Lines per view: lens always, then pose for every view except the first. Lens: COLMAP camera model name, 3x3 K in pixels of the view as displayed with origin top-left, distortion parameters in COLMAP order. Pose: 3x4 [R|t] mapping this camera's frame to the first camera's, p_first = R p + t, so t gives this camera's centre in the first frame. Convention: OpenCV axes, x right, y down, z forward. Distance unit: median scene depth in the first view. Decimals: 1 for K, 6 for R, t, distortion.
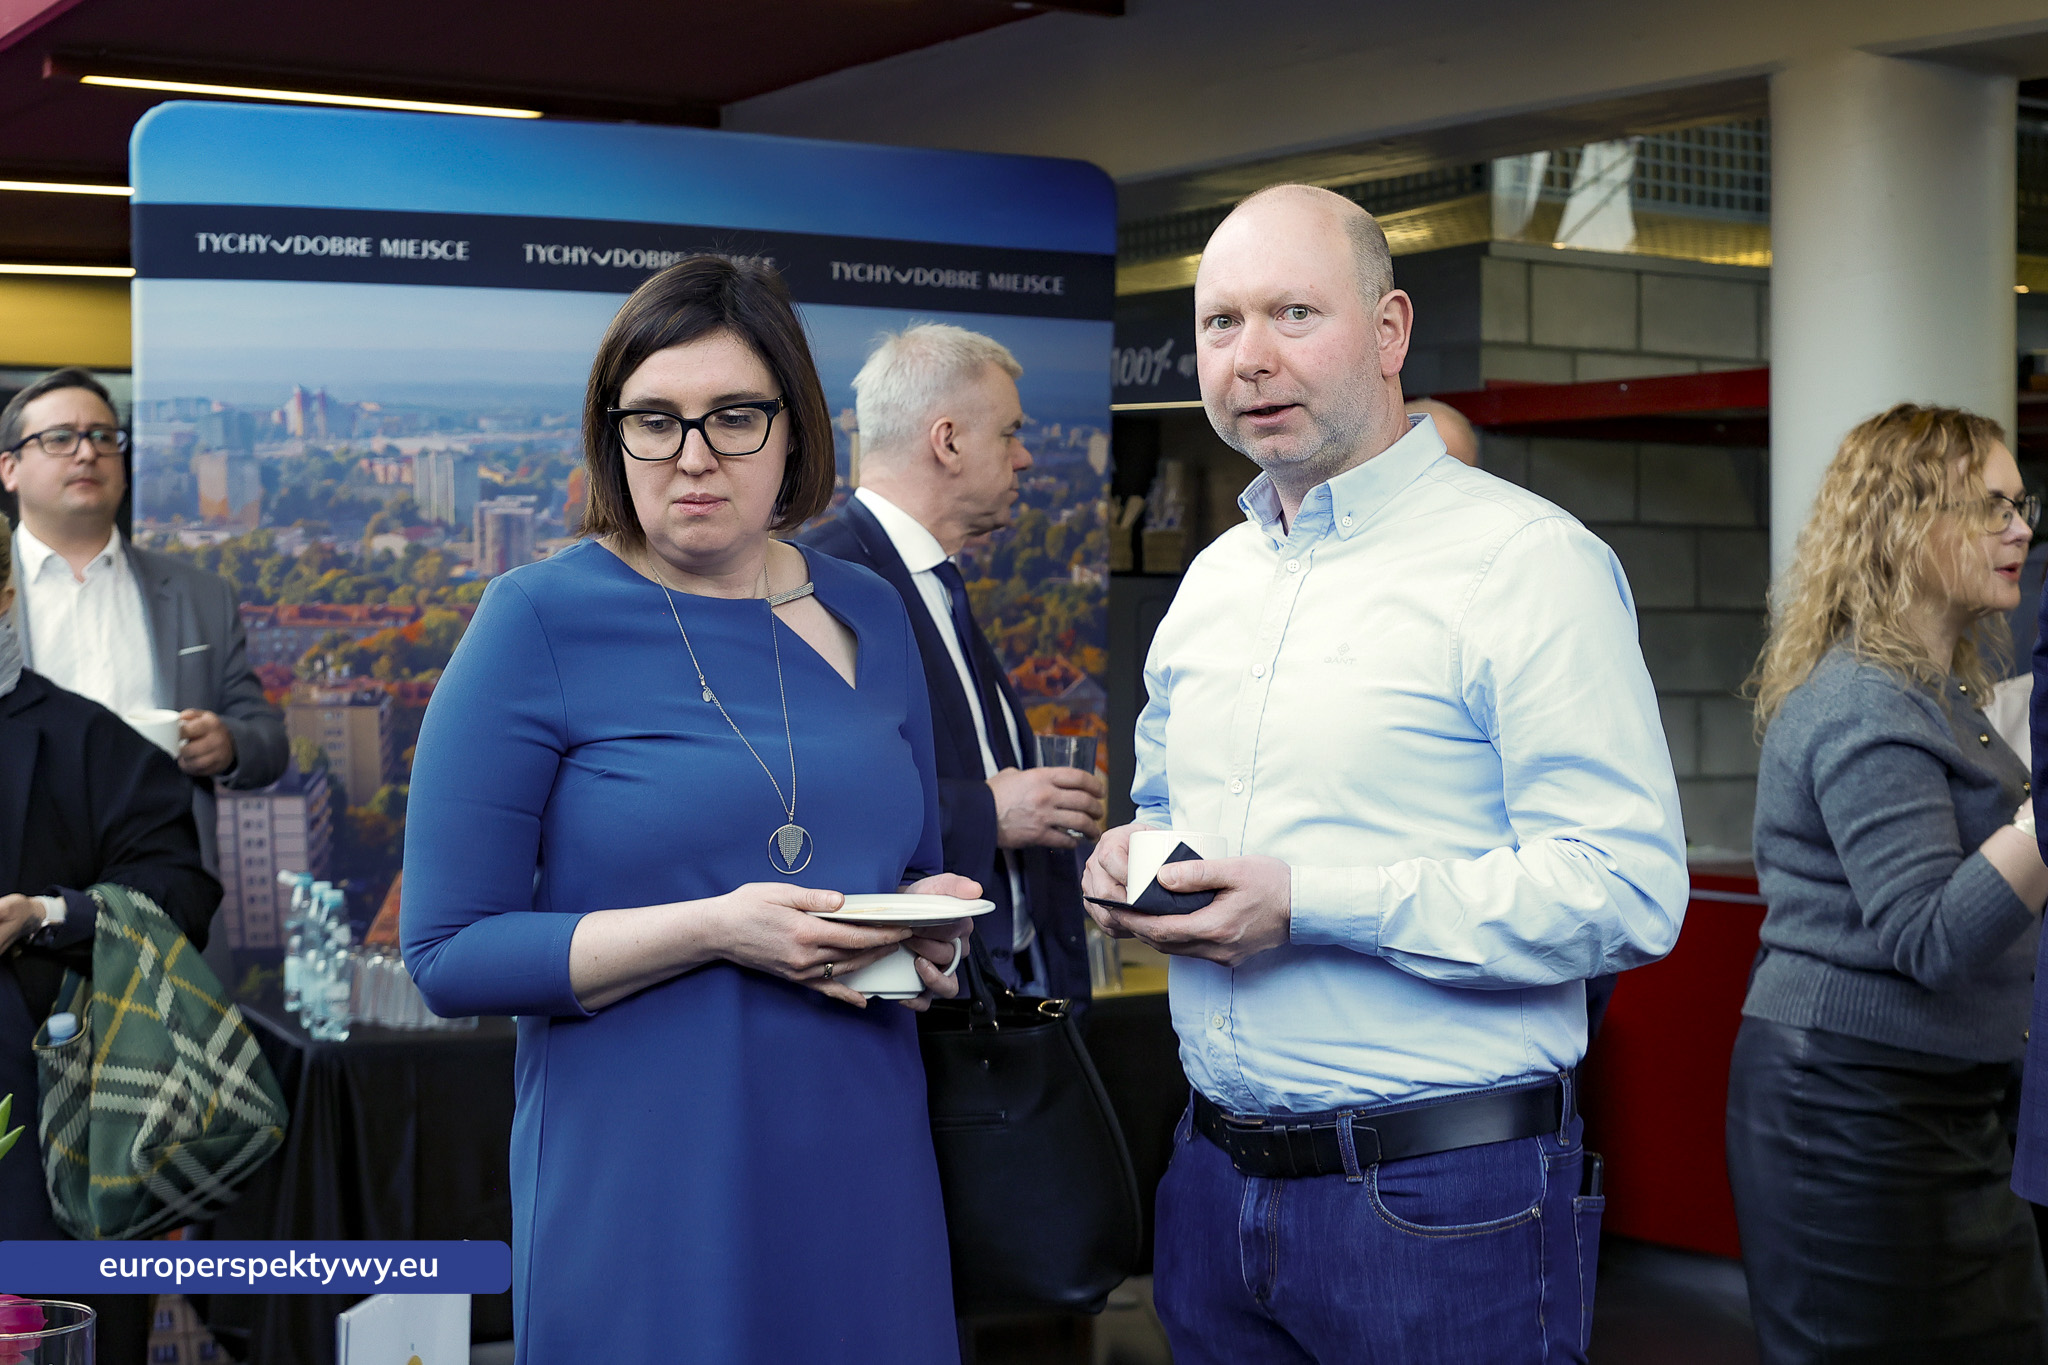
lens RADIAL K [[2977.1, 0, 1024.5], [0, 2977.1, 681.2], [0, 0, 1]] dist [-0.074614, 0.000000]
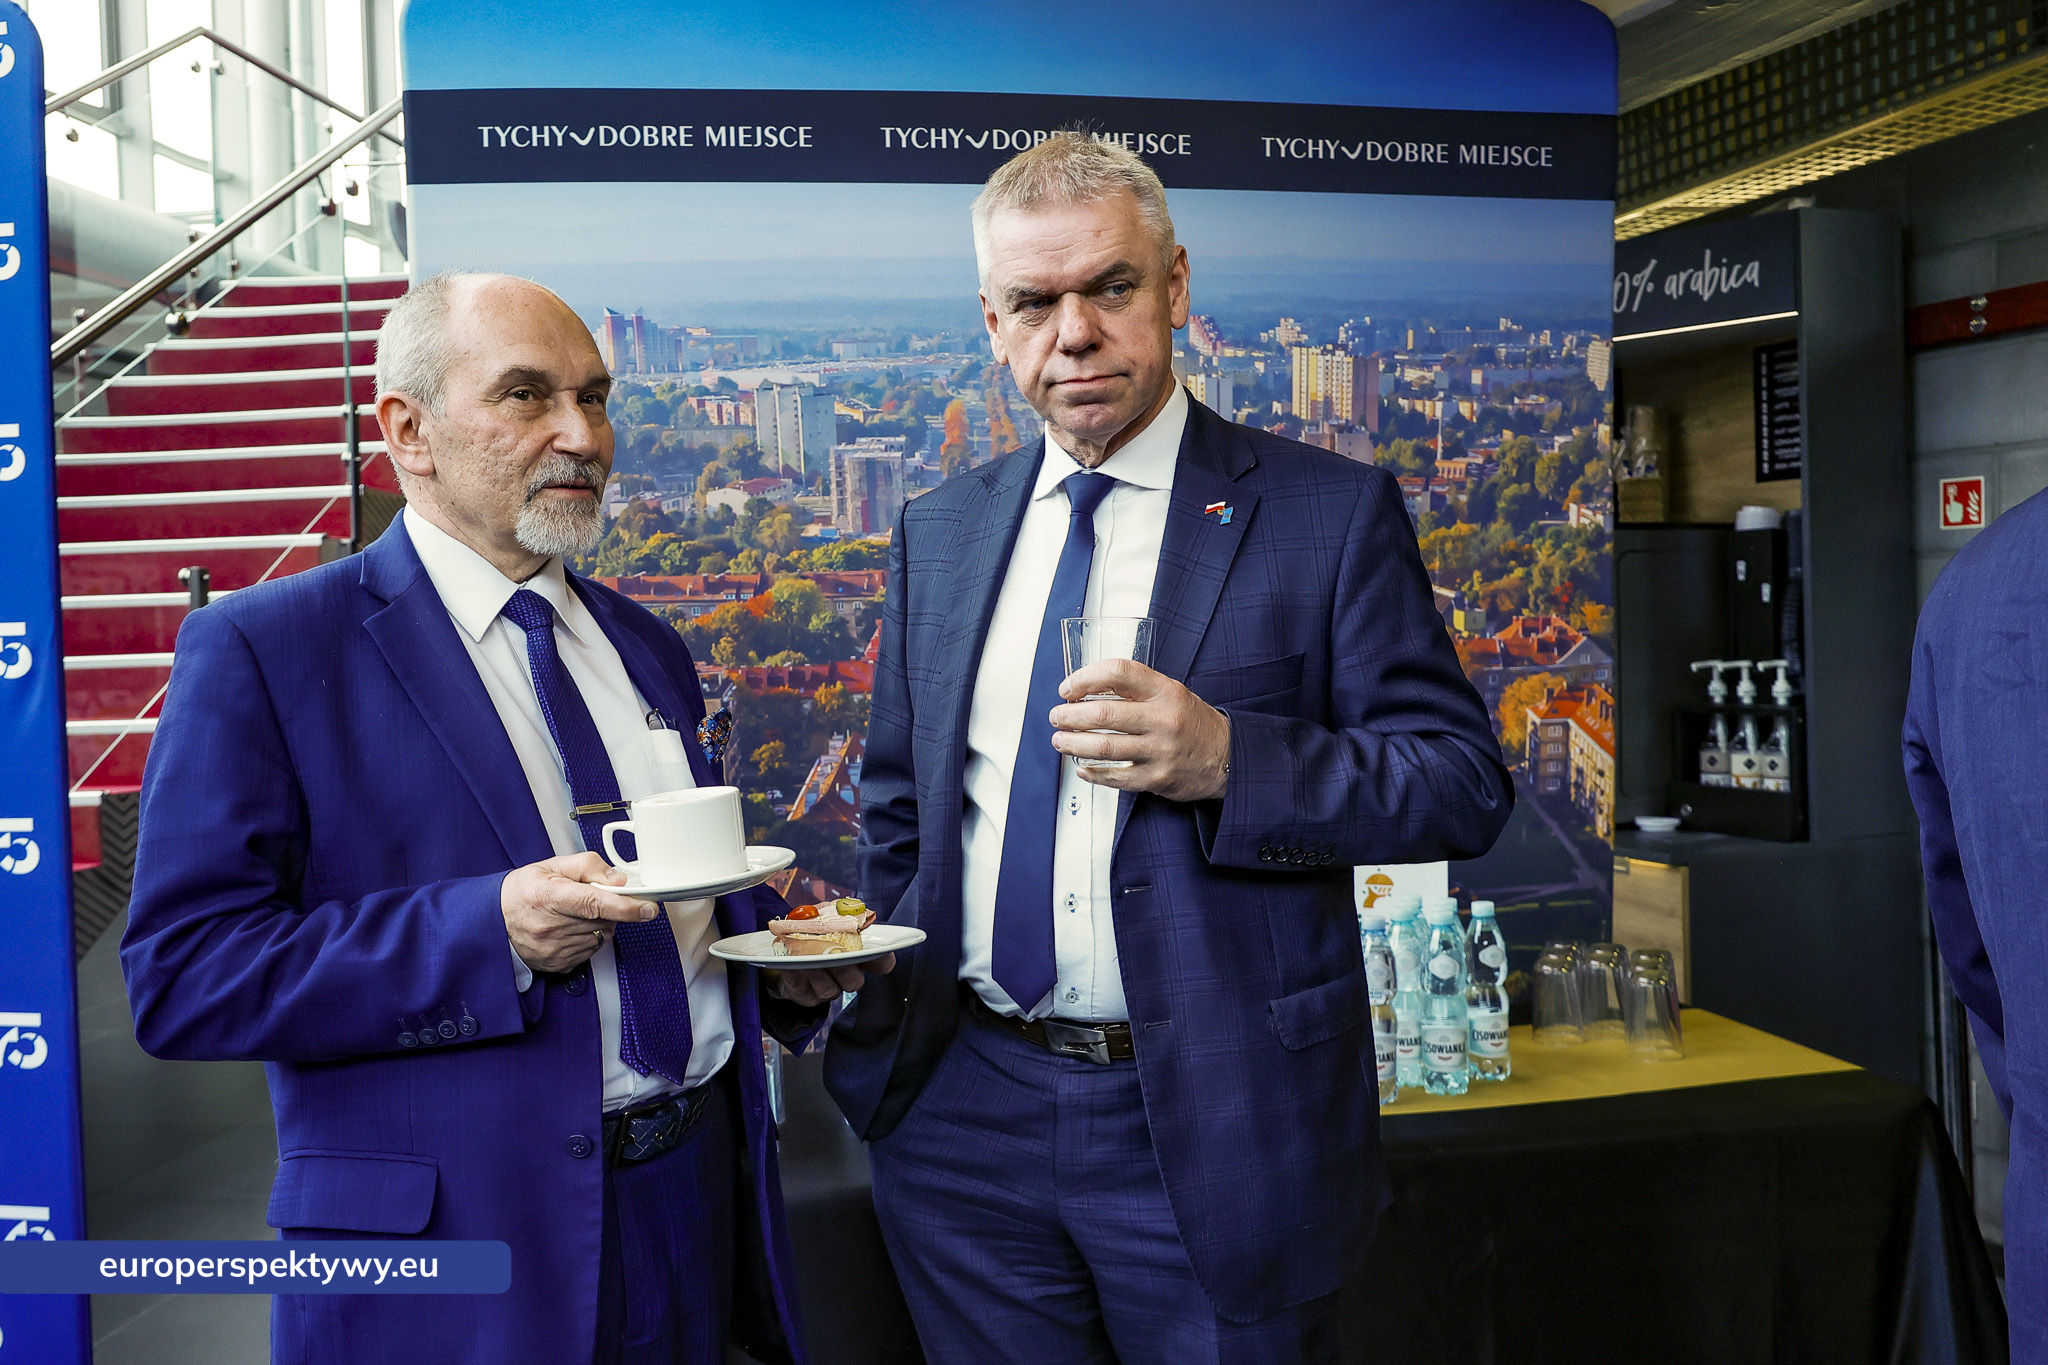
lens RADIAL K [[1857.0, 0, 1030.0], [0, 1857.0, 683.0], [0, 0, 1]] dist [0.003834, 0.000922]
pose [[0.978891, -0.022423, -0.203149, -0.028320], [0.025641, 0.999584, 0.013223, -0.000102], [0.202768, -0.018153, 0.979059, 0.506357]]
